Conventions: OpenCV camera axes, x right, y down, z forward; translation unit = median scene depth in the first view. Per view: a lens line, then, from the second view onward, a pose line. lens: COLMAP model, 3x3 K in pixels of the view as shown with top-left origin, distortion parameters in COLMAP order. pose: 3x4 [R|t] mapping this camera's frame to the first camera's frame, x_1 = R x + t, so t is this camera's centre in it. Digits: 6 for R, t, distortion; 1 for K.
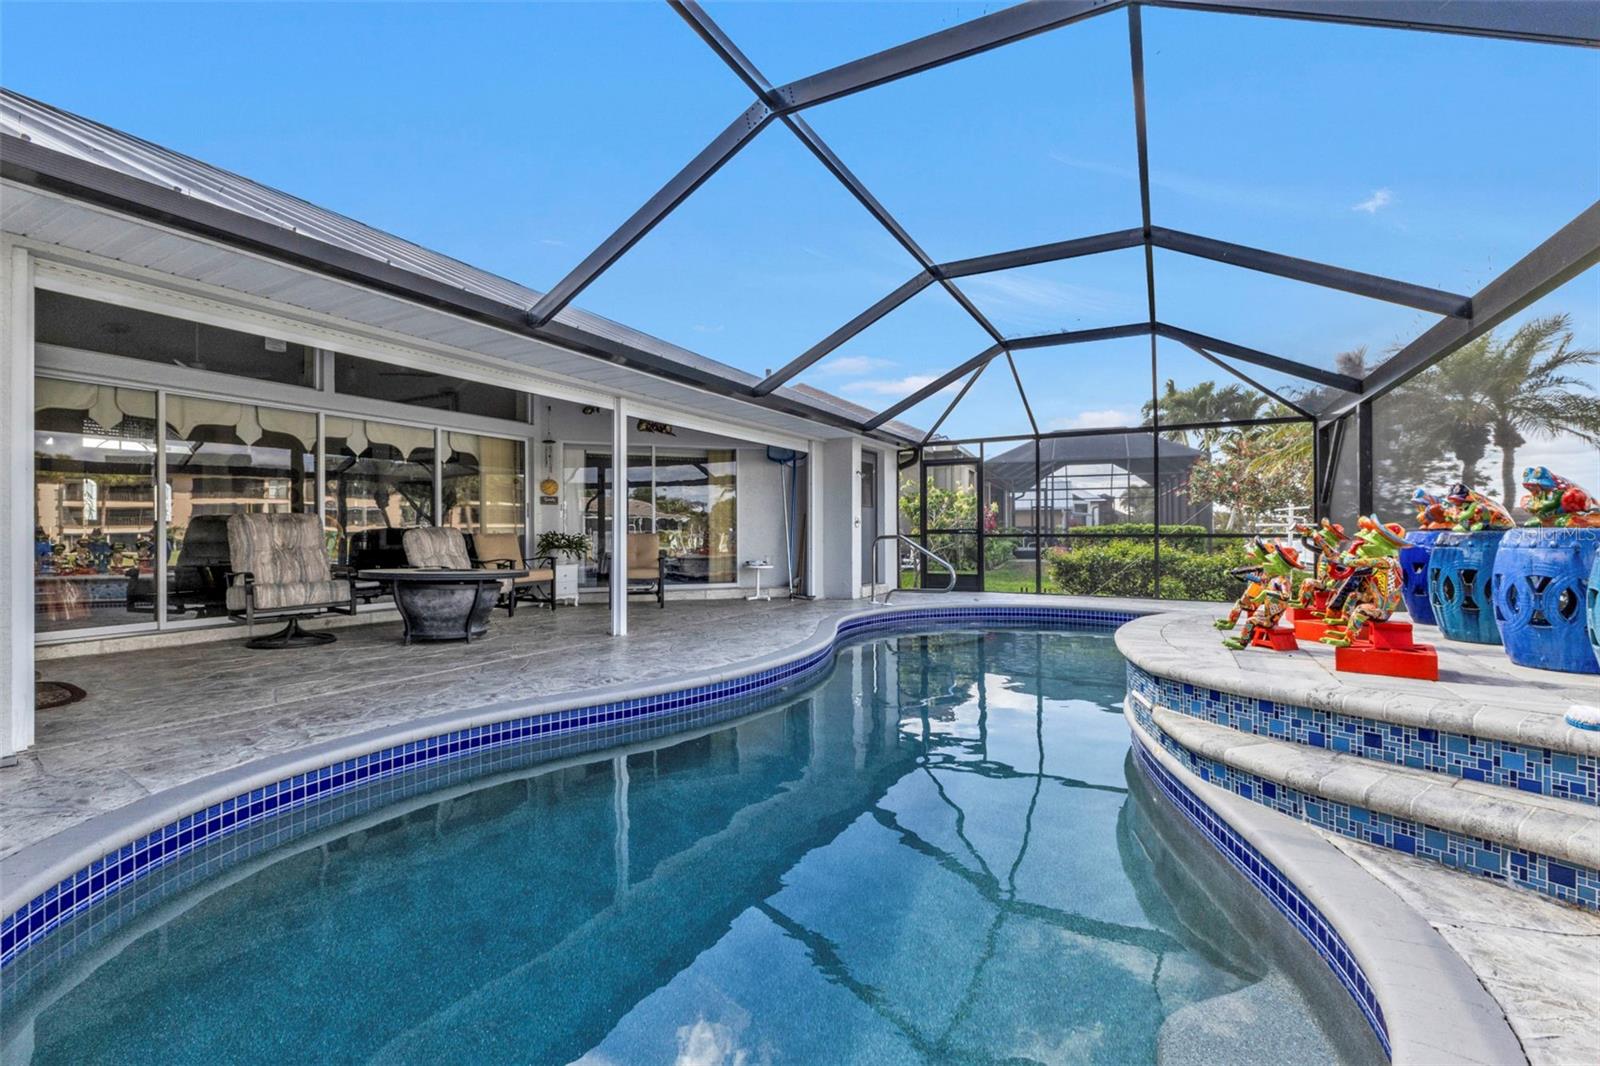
lens RADIAL K [[701.8, 0, 809.7], [0, 701.8, 538.5], [0, 0, 1]] dist [0.005074, -0.000815]
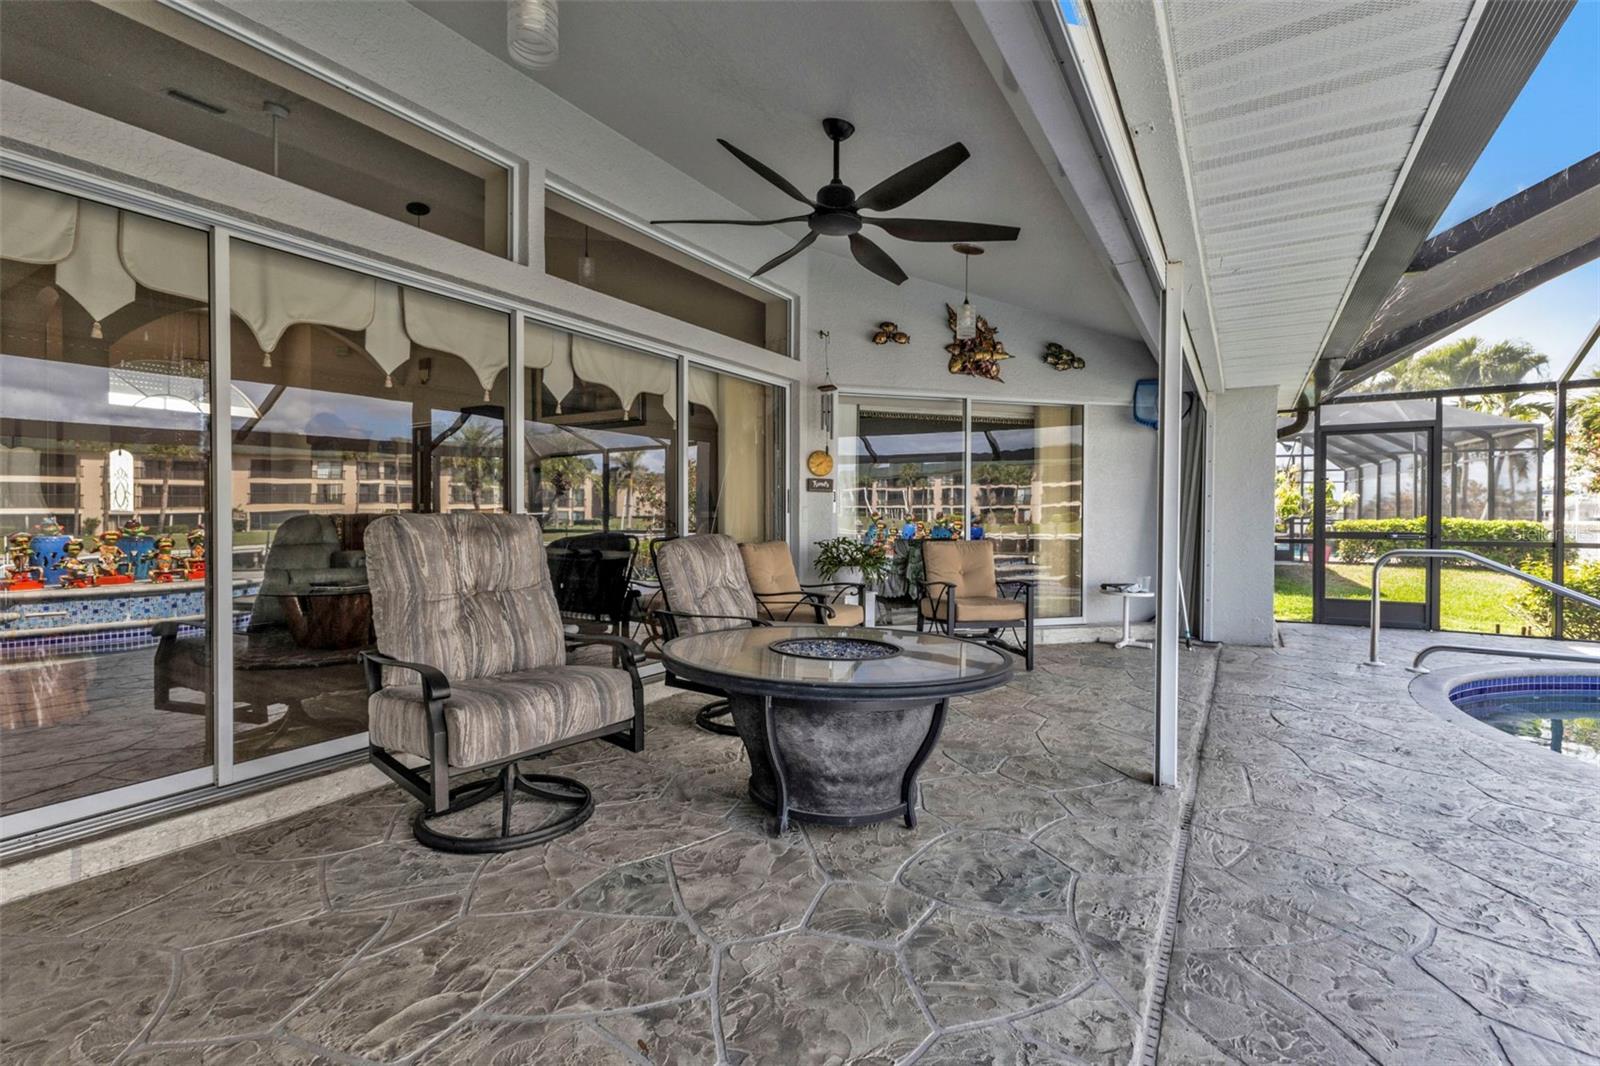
lens RADIAL K [[710.3, 0, 800.0], [0, 710.3, 533.0], [0, 0, 1]] dist [0.002204, -0.000227]
pose [[0.998223, 0.010851, -0.058589, -0.484057], [-0.009848, 0.999800, 0.017385, -0.031906], [0.058766, -0.016778, 0.998131, 0.524269]]
